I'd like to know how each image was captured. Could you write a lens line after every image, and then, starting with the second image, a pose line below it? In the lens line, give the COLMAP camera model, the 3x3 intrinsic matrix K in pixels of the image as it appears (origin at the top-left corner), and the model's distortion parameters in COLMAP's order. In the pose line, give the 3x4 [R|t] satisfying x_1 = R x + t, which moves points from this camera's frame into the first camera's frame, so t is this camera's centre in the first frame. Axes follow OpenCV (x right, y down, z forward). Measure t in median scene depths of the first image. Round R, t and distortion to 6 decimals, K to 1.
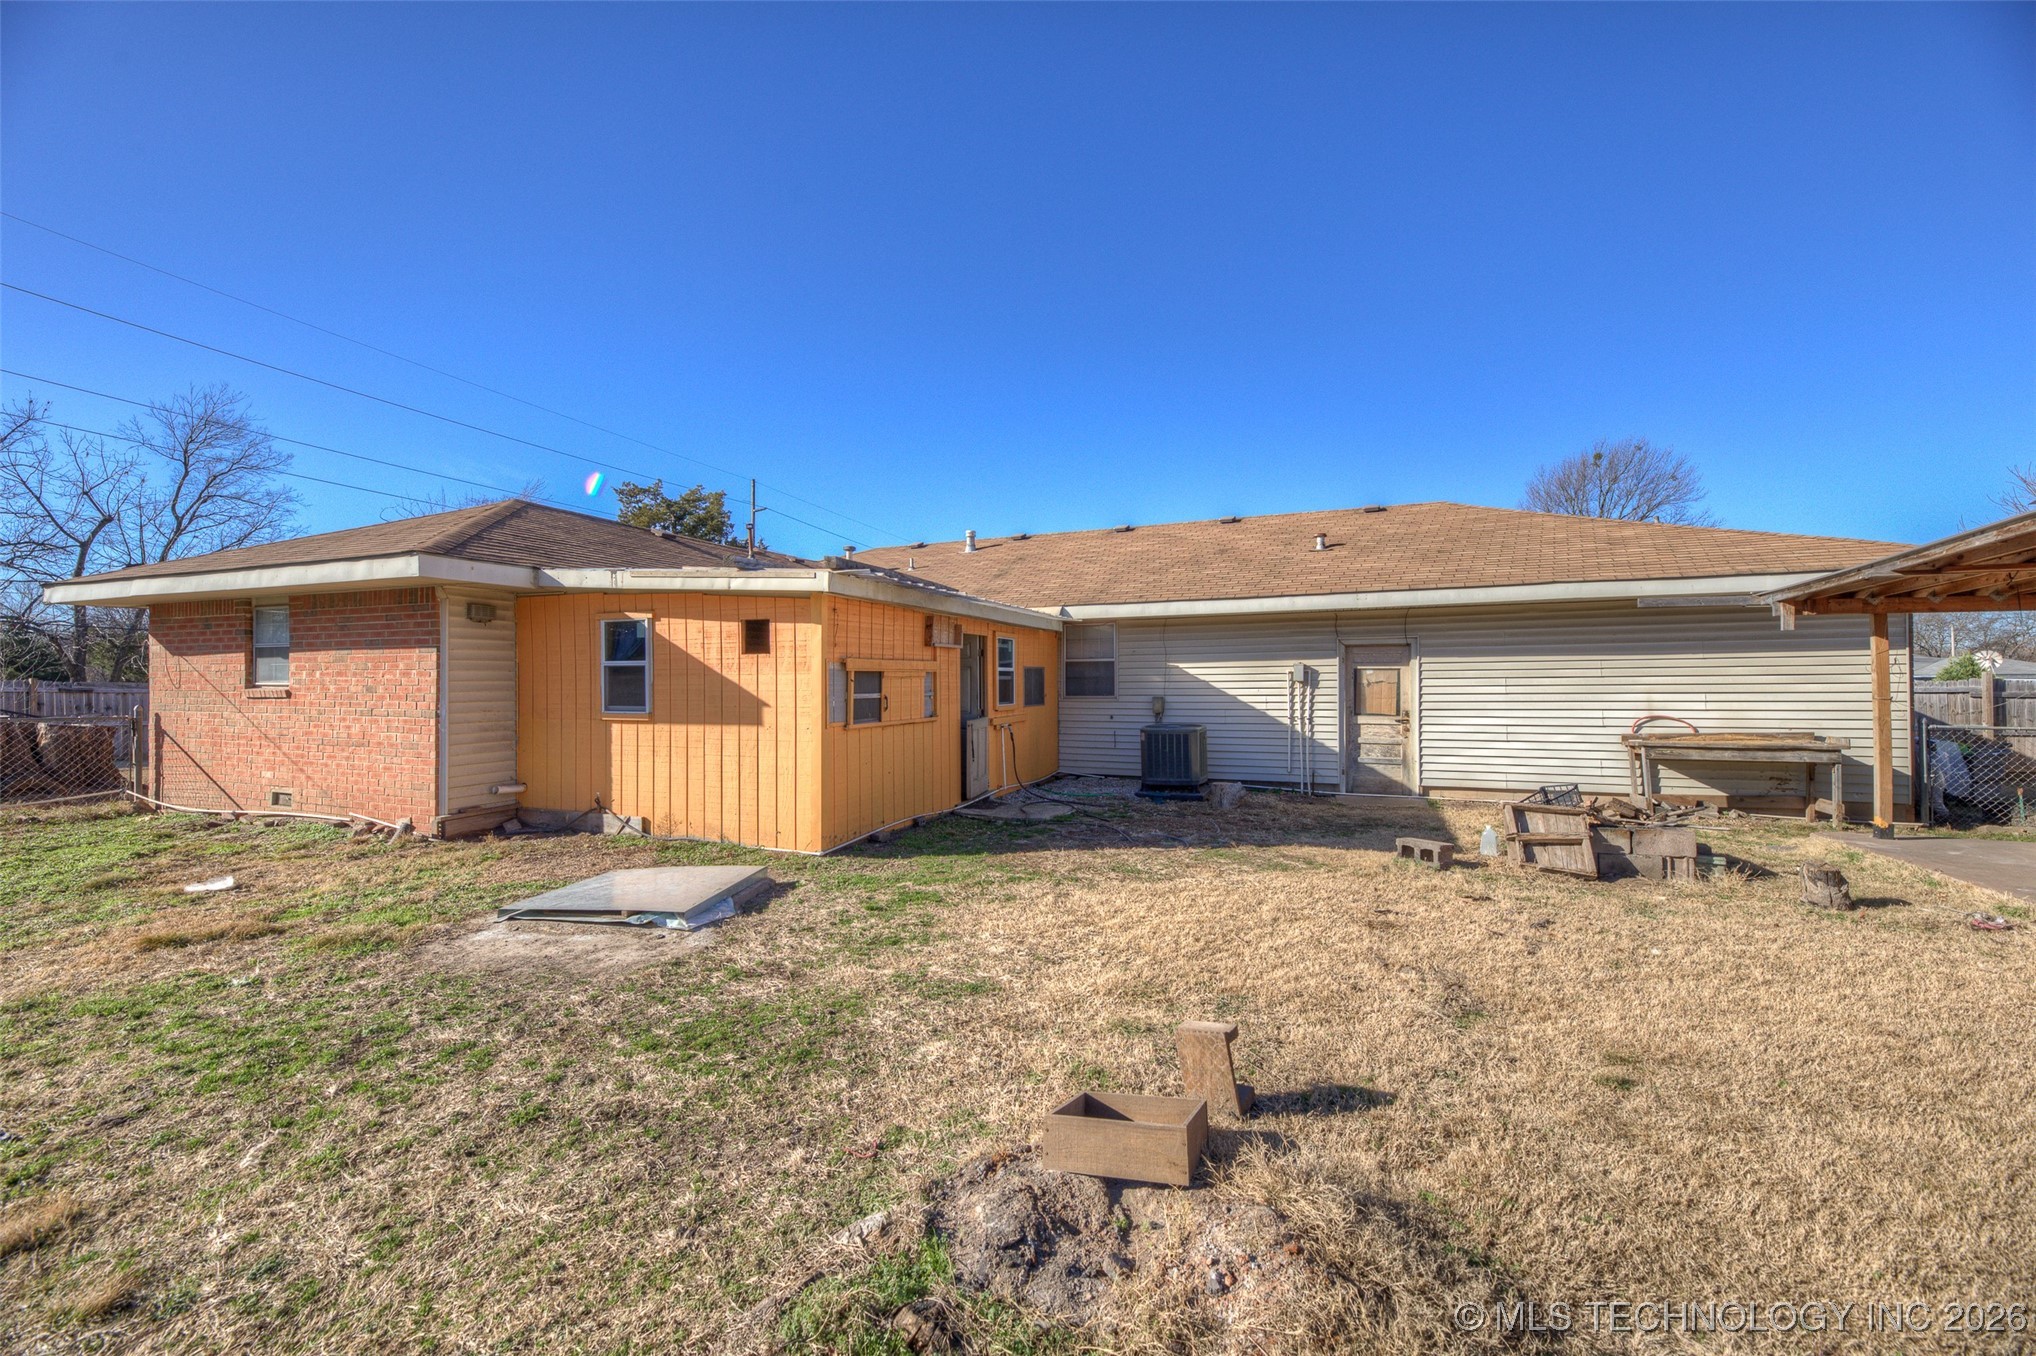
lens RADIAL K [[809.2, 0, 1014.2], [0, 809.2, 683.4], [0, 0, 1]] dist [0.013218, -0.004154]
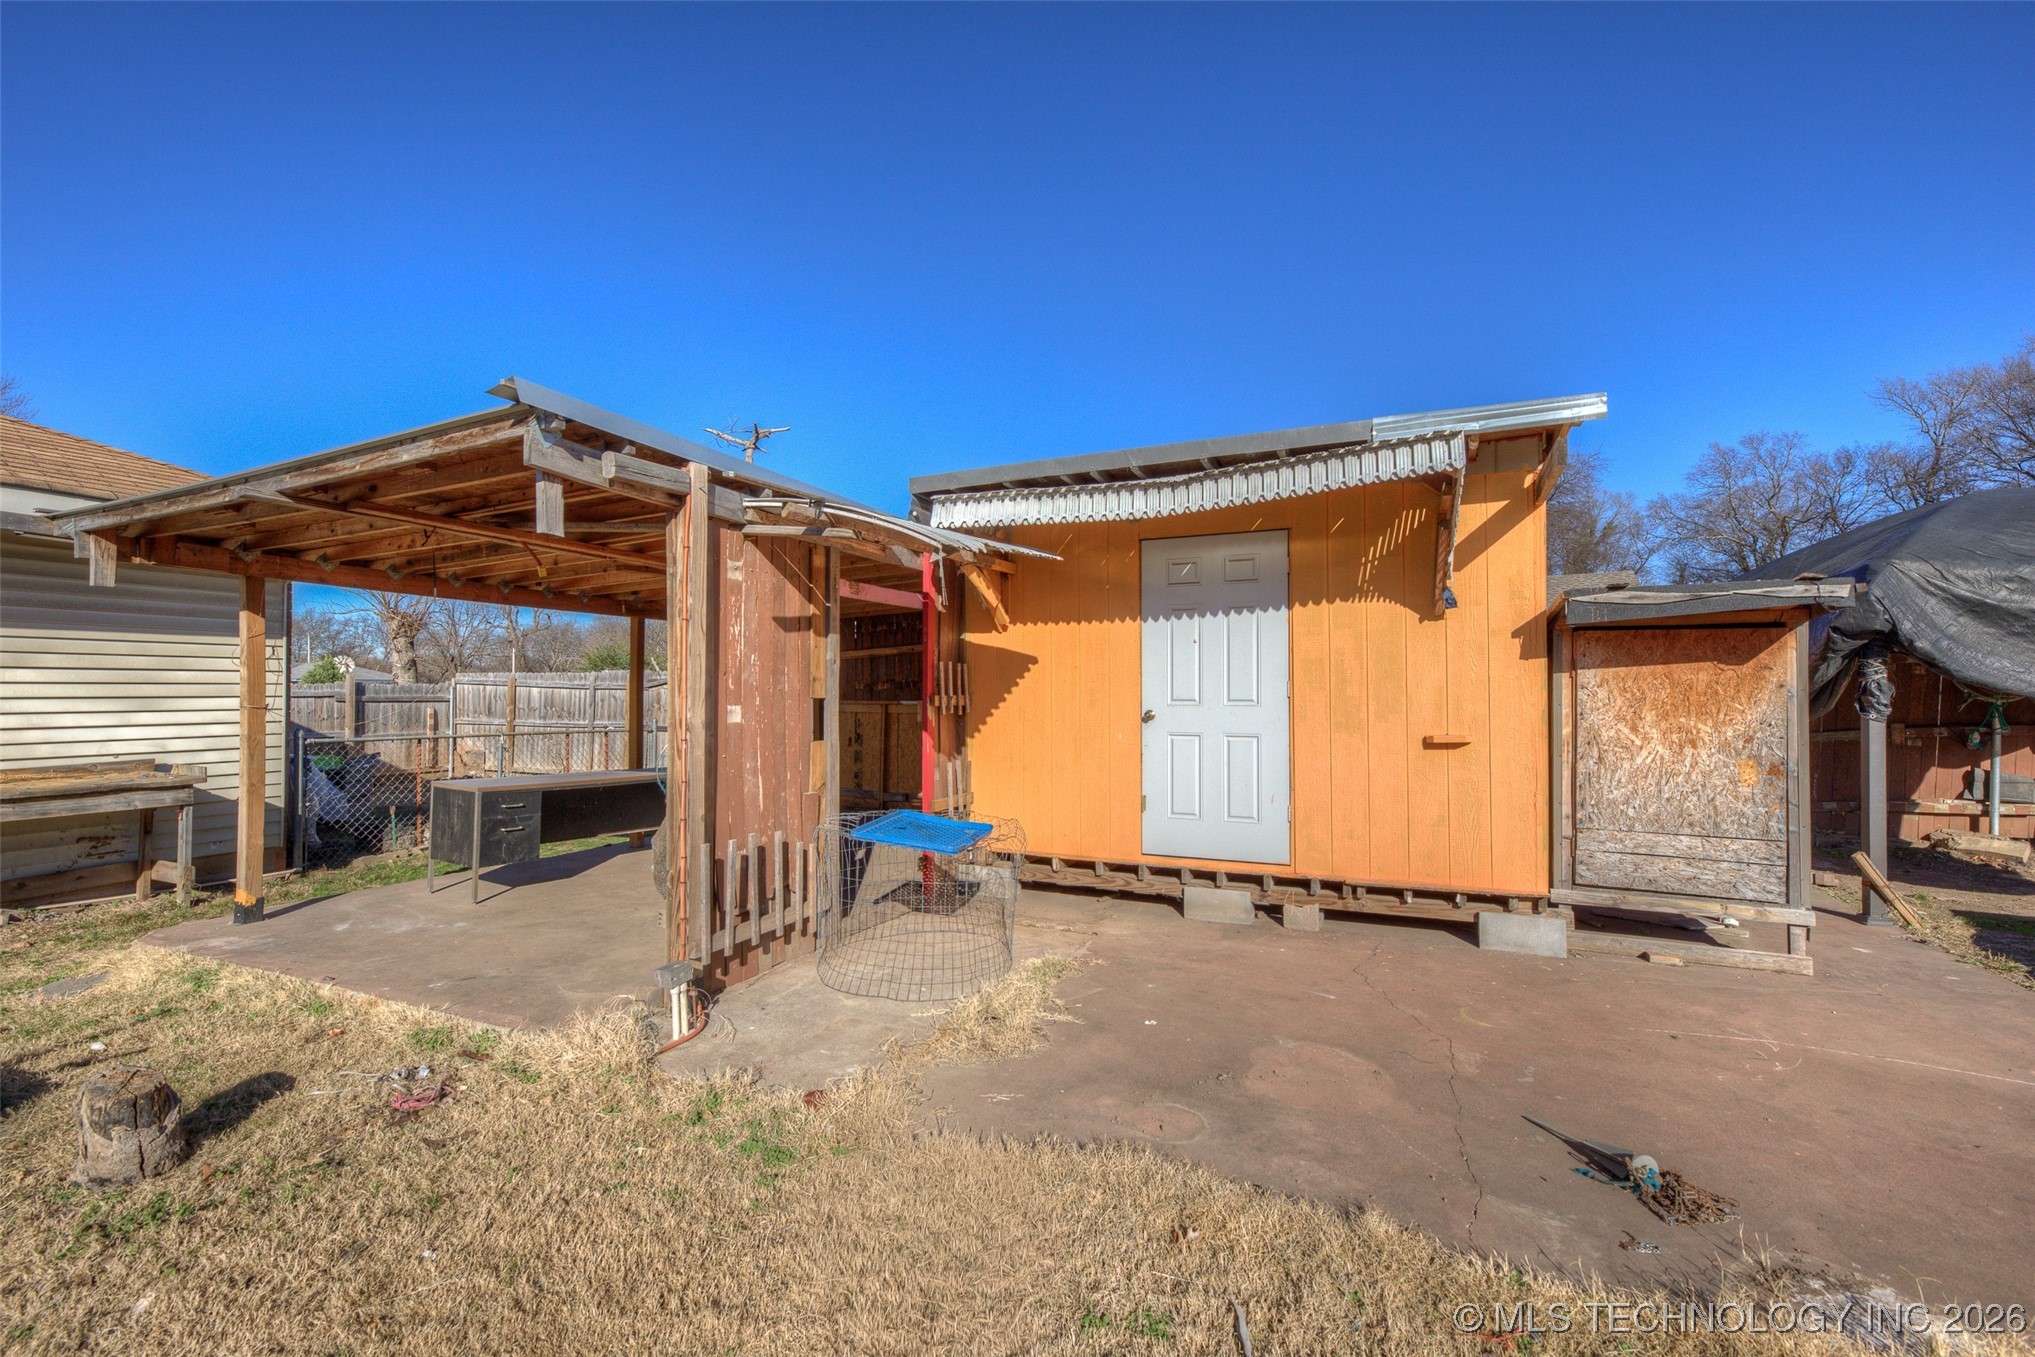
lens RADIAL K [[875.2, 0, 1019.0], [0, 875.2, 674.2], [0, 0, 1]] dist [0.010793, 0.000083]
pose [[0.036309, 0.022976, 0.999076, 0.321124], [-0.009126, 0.999702, -0.022659, 0.002478], [-0.999299, -0.008295, 0.036508, 0.307545]]
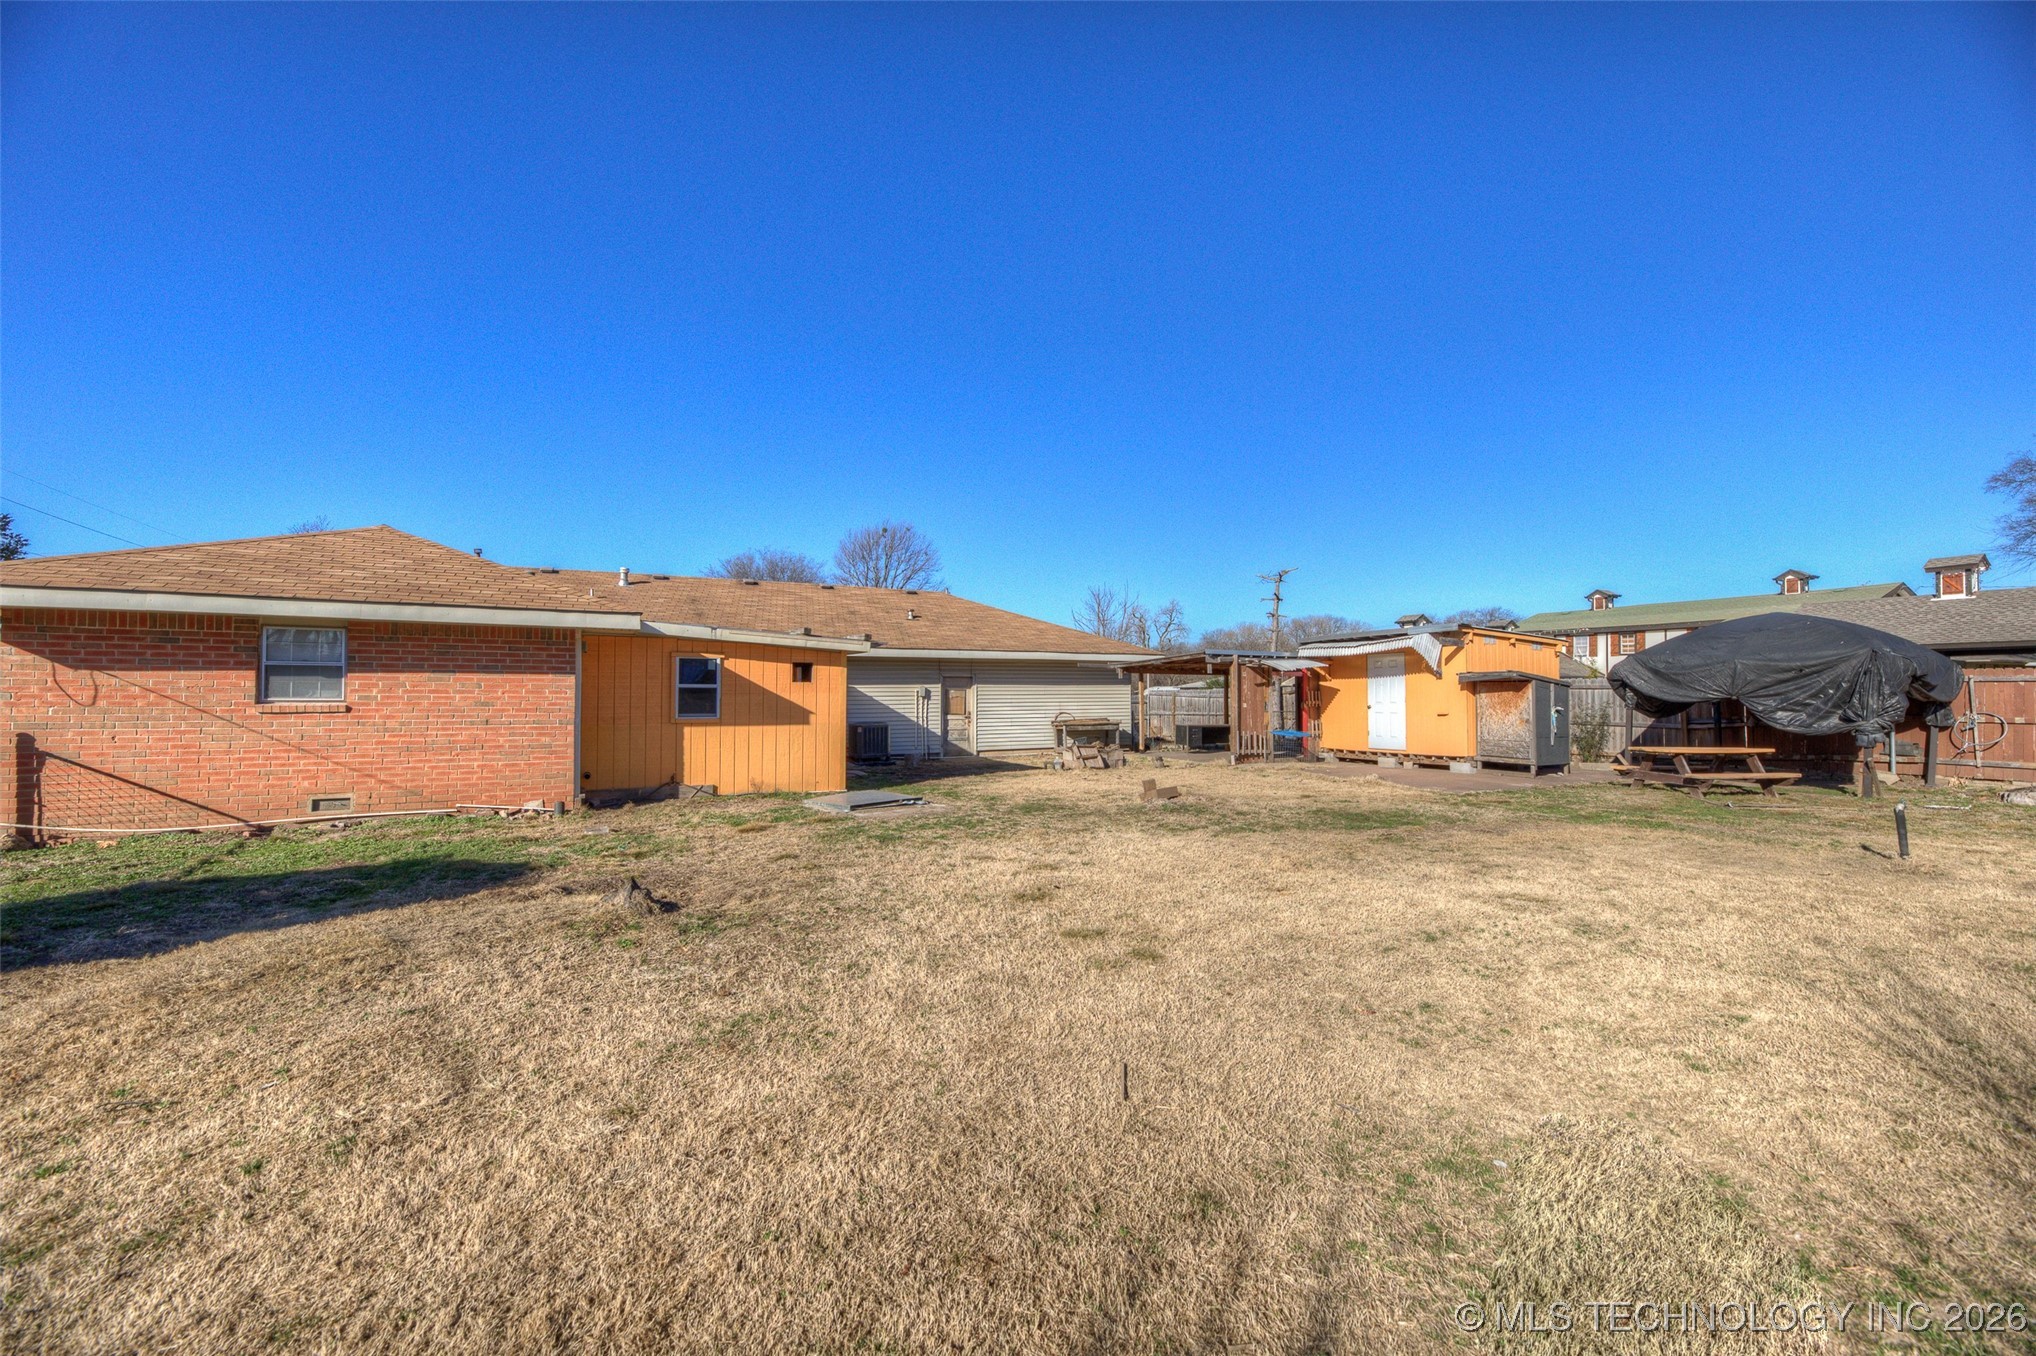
lens RADIAL K [[815.0, 0, 1019.0], [0, 815.0, 692.1], [0, 0, 1]] dist [0.011839, -0.003187]
pose [[0.646963, 0.004616, 0.762507, -1.133749], [-0.004235, 0.999988, -0.002460, -0.011140], [-0.762509, -0.001638, 0.646975, -0.412118]]
